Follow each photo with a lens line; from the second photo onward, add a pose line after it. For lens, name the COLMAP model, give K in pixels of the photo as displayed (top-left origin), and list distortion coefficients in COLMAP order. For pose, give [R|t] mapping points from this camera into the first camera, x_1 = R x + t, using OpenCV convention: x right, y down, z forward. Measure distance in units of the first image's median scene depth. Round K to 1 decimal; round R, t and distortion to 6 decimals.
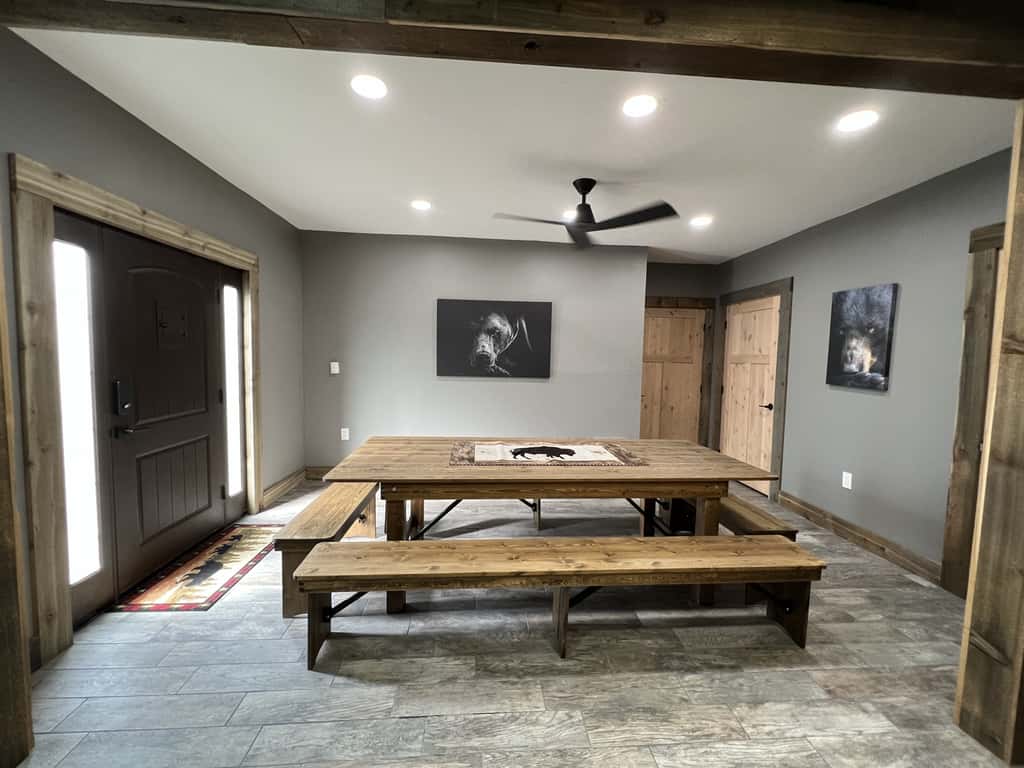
lens RADIAL K [[410.0, 0, 508.1], [0, 410.0, 384.0], [0, 0, 1]] dist [-0.003055, -0.000585]
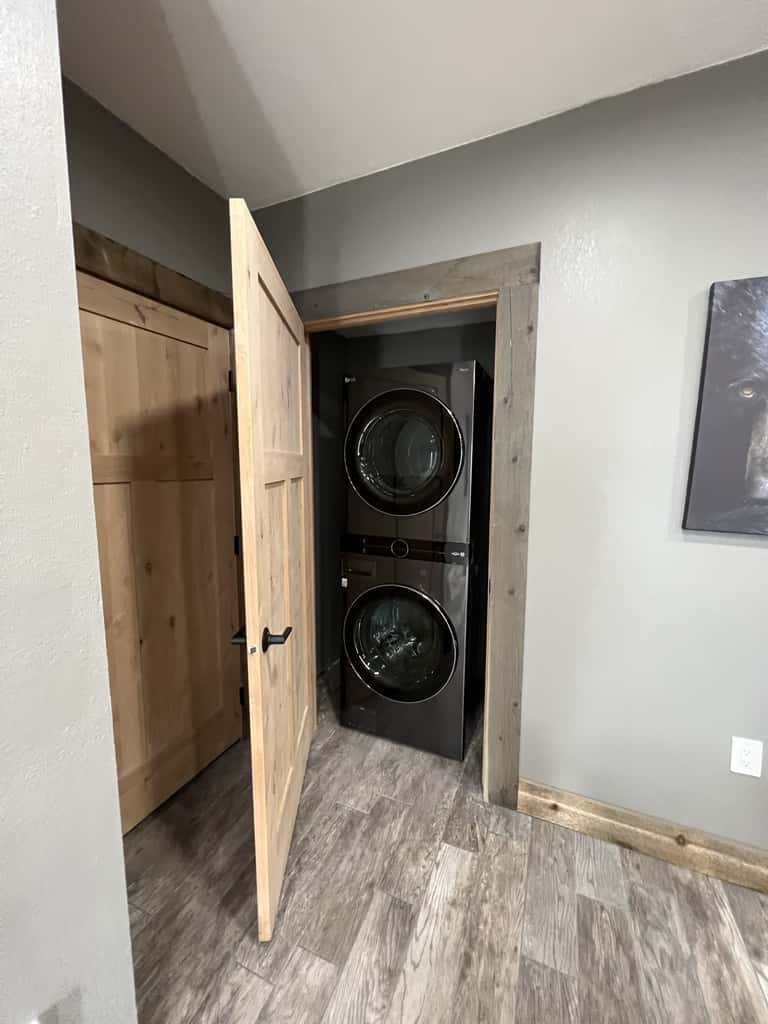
lens RADIAL K [[410.7, 0, 382.9], [0, 410.7, 512.6], [0, 0, 1]] dist [-0.002868, -0.000171]
pose [[0.459341, -0.125197, 0.879393, 0.332080], [0.061528, 0.992124, 0.109108, -0.083233], [-0.886126, 0.003990, 0.463426, 1.171487]]
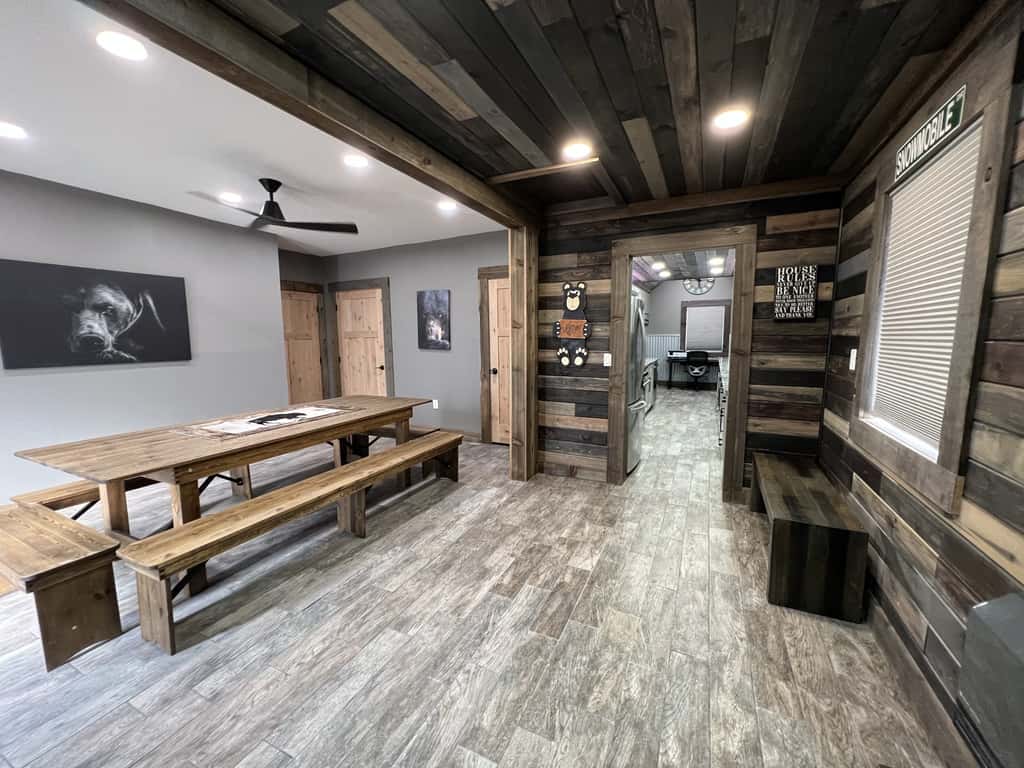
lens RADIAL K [[410.7, 0, 511.4], [0, 410.7, 384.7], [0, 0, 1]] dist [-0.002868, -0.000171]
pose [[0.491813, -0.129476, 0.861020, -0.502489], [0.081226, 0.991392, 0.102685, 0.006276], [-0.866904, 0.019435, 0.498096, -0.131817]]
